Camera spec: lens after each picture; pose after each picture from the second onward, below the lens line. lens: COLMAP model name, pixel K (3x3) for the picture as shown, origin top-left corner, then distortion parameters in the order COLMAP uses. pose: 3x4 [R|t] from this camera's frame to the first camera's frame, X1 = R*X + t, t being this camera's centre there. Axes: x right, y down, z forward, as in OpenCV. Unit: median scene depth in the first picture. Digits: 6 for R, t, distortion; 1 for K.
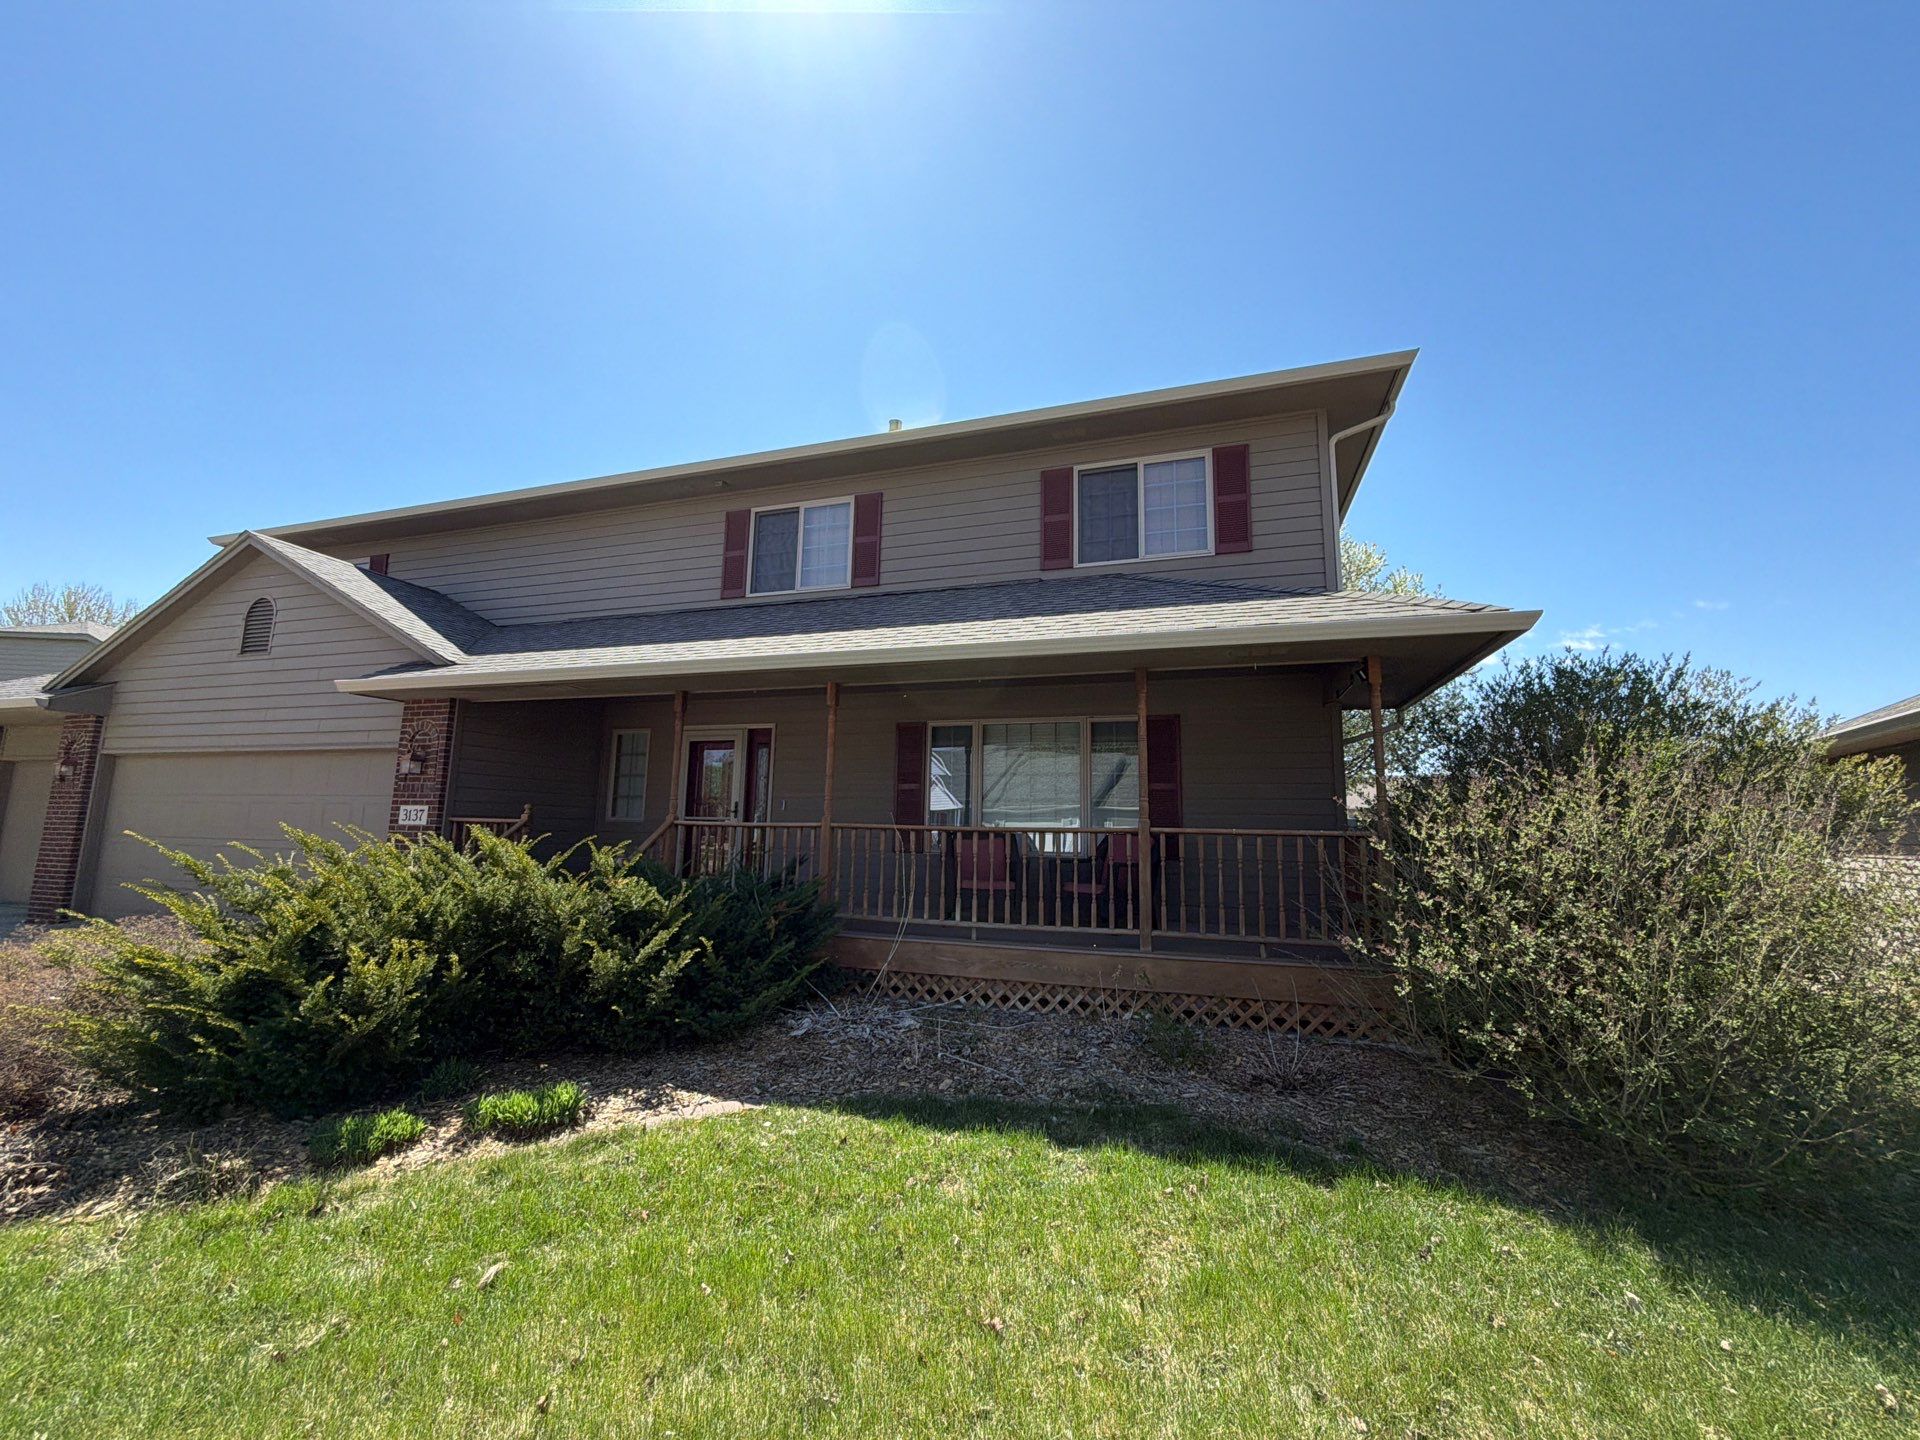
lens RADIAL K [[786.3, 0, 937.2], [0, 786.3, 718.0], [0, 0, 1]] dist [0.045751, 0.000007]
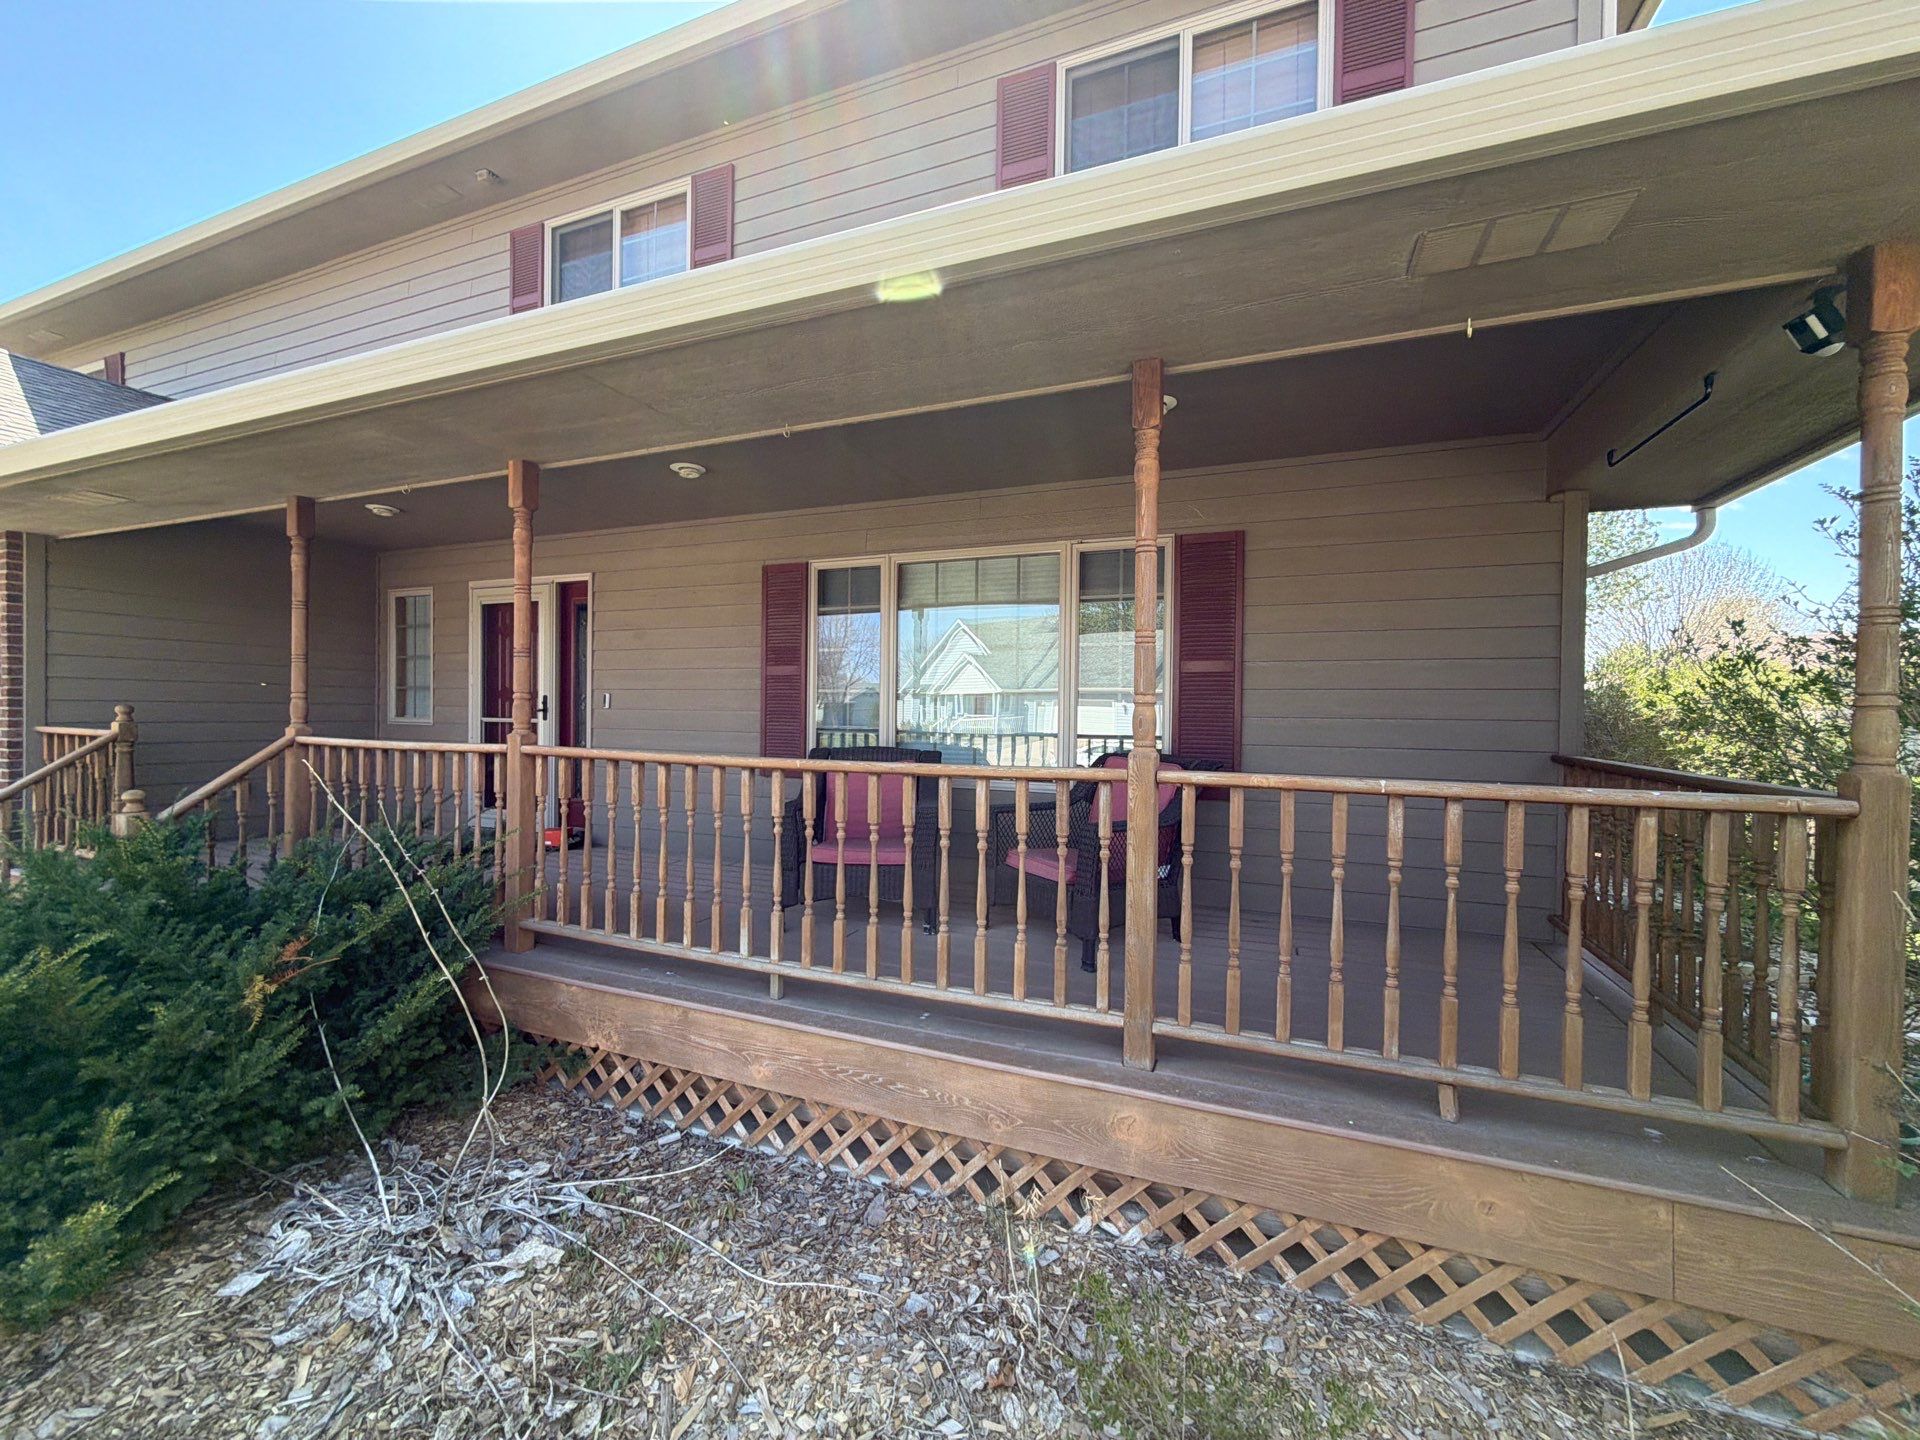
lens RADIAL K [[756.7, 0, 960.1], [0, 756.7, 723.8], [0, 0, 1]] dist [0.002268, -0.000107]
pose [[0.999028, -0.009481, -0.043055, 0.128459], [0.016126, 0.987512, 0.156714, 0.039886], [0.041032, -0.157256, 0.986705, 0.430836]]
